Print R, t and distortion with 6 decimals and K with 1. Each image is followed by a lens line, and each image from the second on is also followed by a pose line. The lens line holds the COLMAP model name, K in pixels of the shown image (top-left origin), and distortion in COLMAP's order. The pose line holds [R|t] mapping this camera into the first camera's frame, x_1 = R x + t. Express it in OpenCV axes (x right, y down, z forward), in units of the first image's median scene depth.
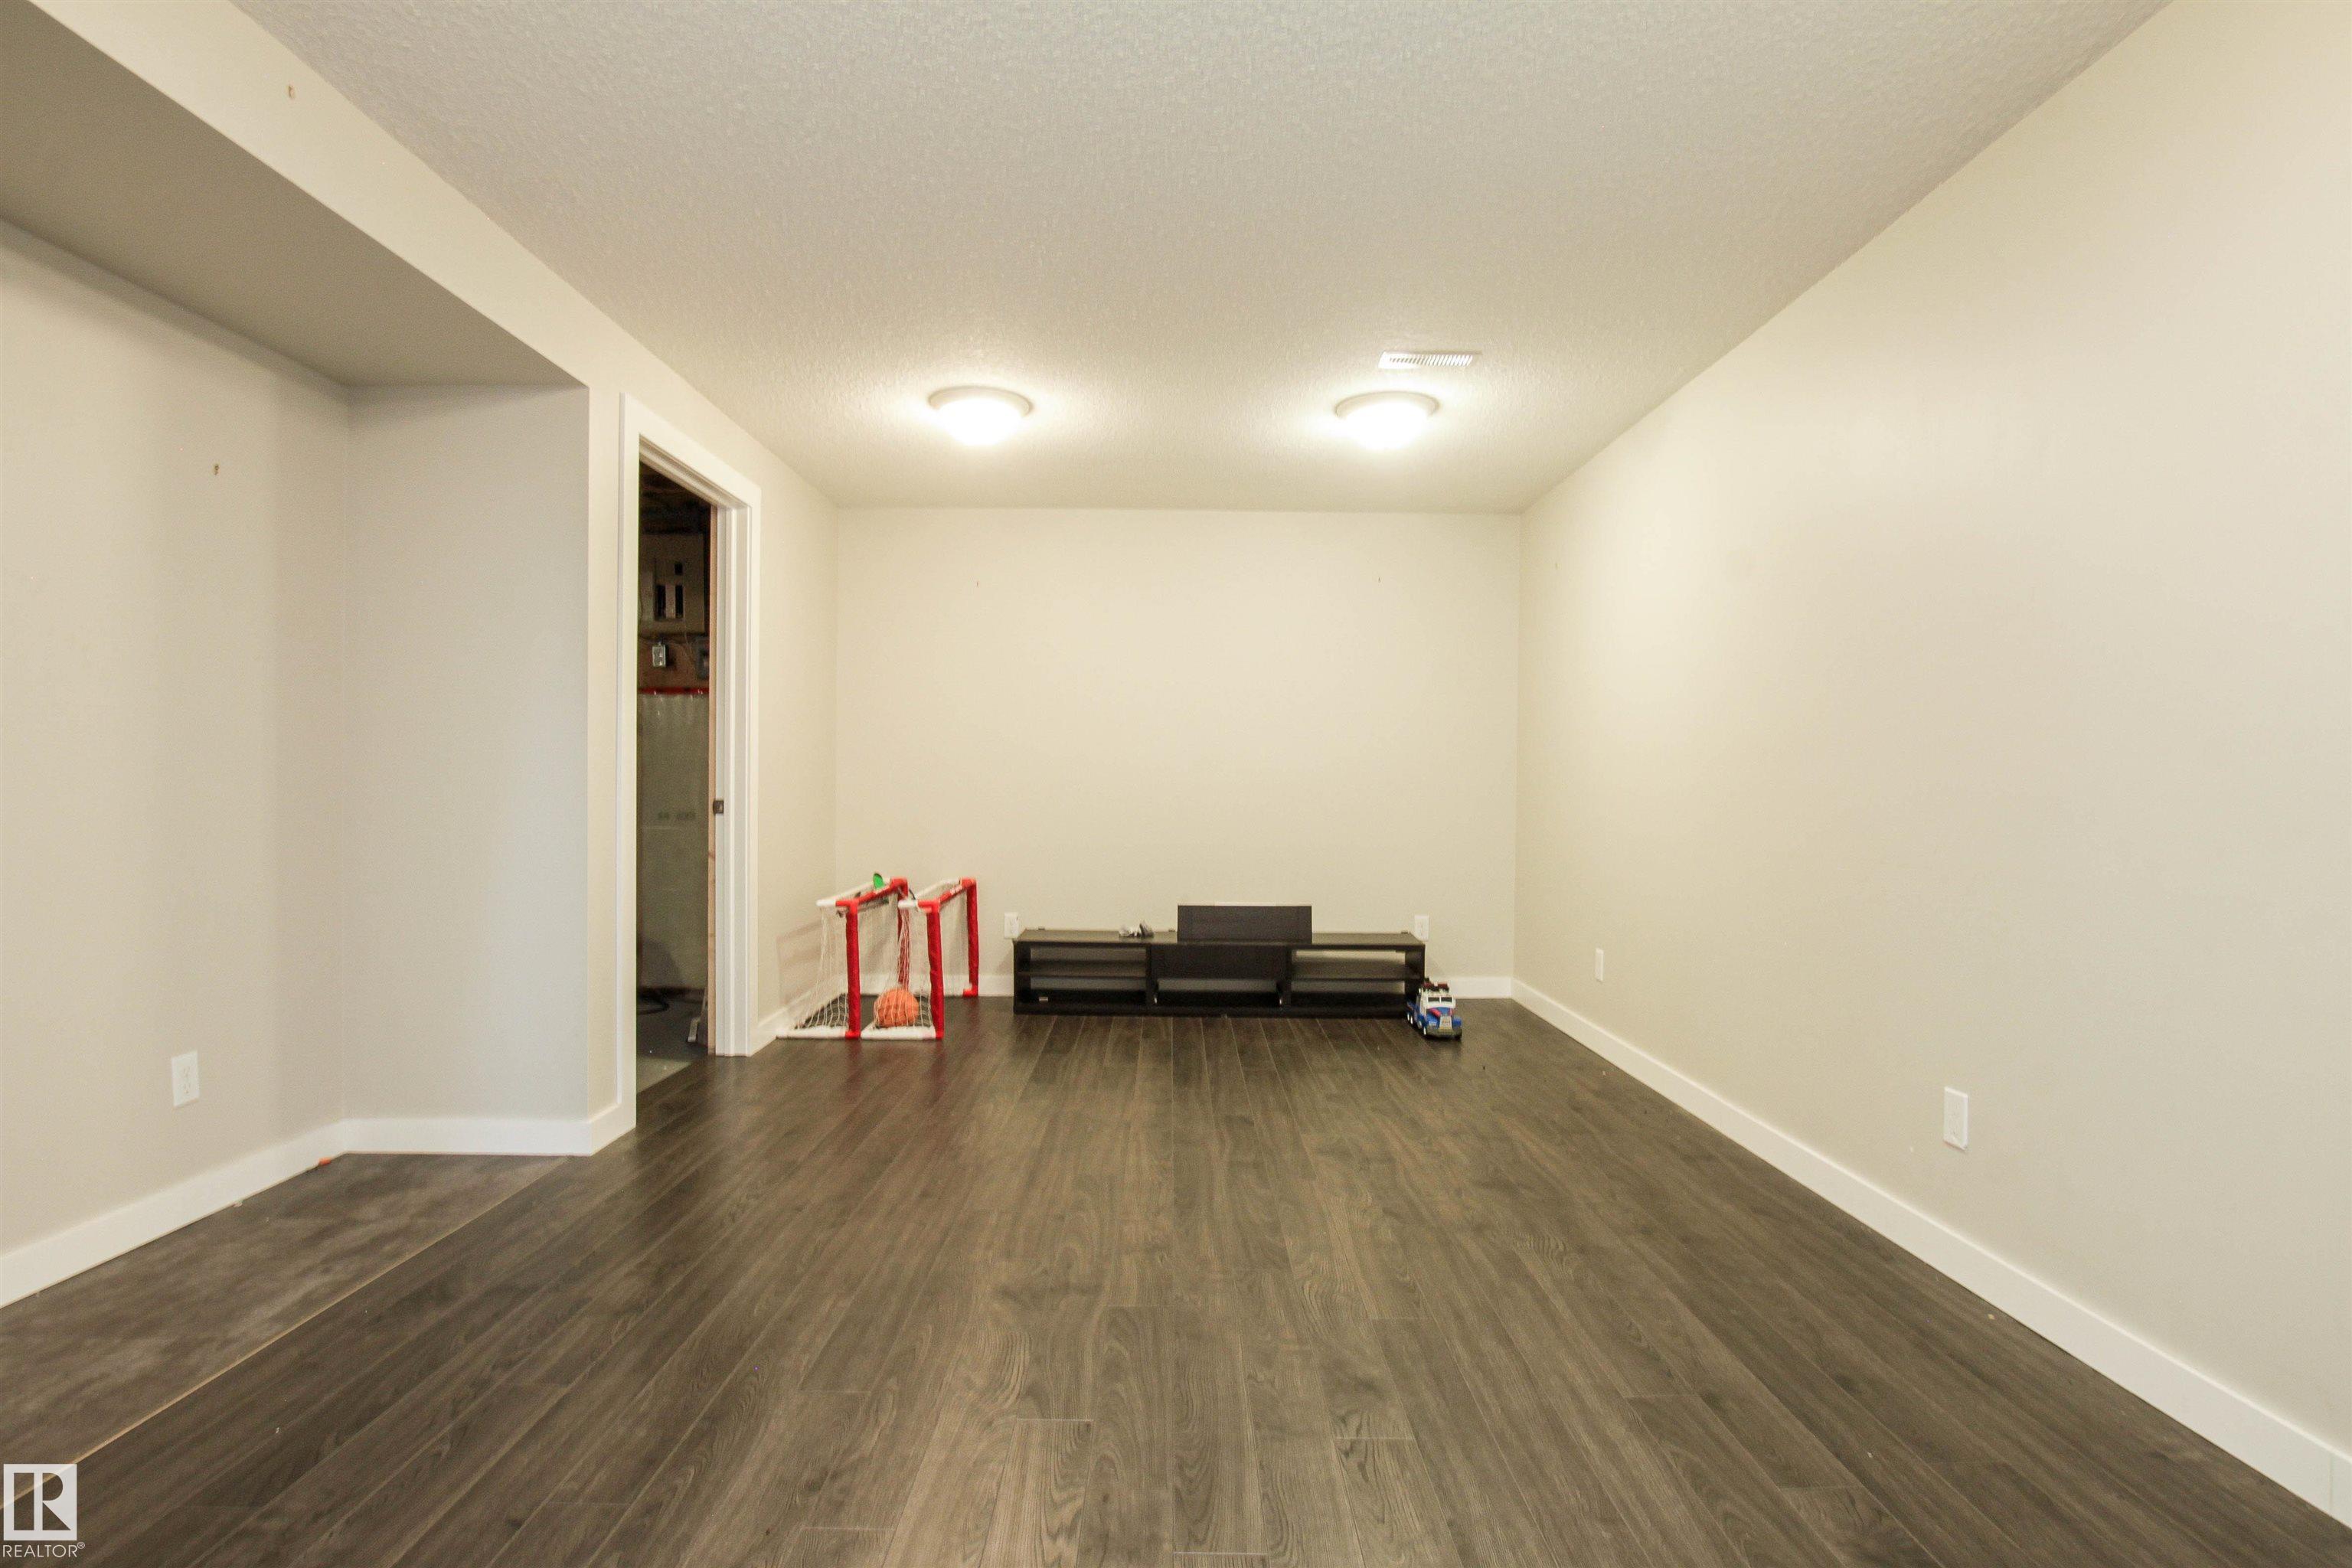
lens RADIAL K [[1160.1, 0, 1178.1], [0, 1160.1, 788.9], [0, 0, 1]] dist [-0.032506, 0.004820]
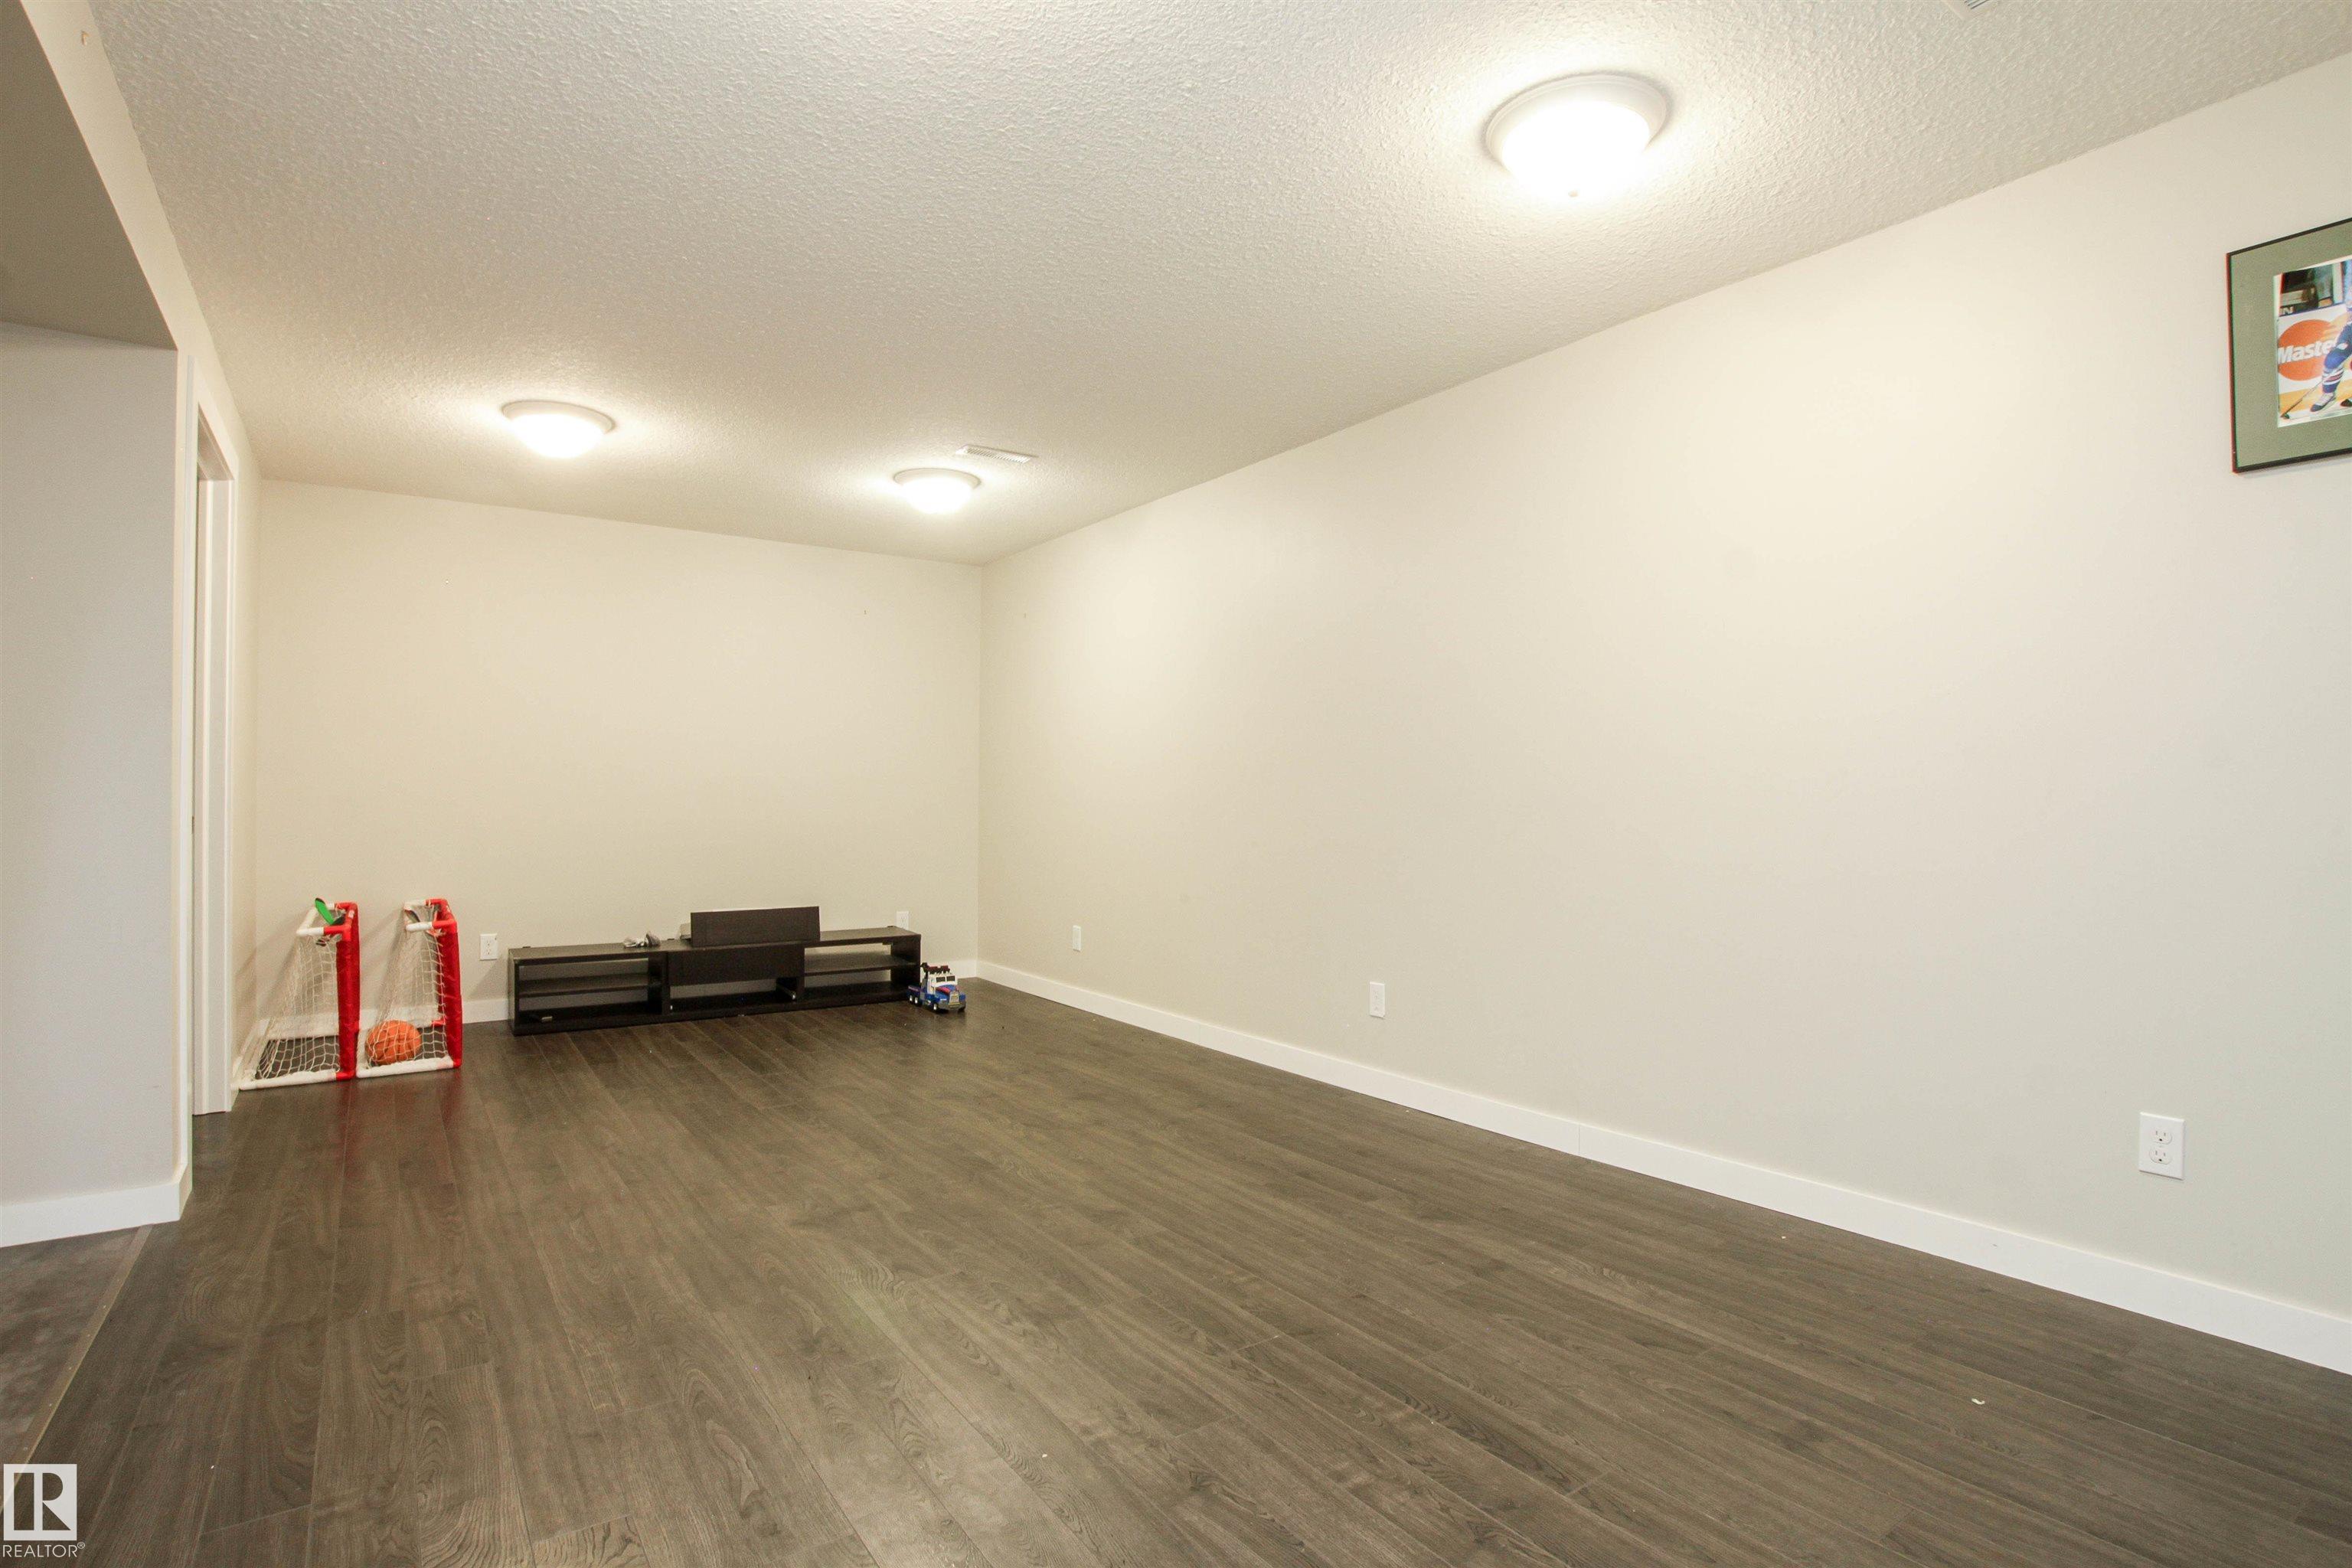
lens RADIAL K [[1160.1, 0, 1178.1], [0, 1160.1, 788.9], [0, 0, 1]] dist [-0.032506, 0.004820]
pose [[0.823908, -0.001244, 0.566722, -0.273437], [0.006103, 0.999959, -0.006679, -0.001549], [-0.566691, 0.008961, 0.823882, -0.113586]]
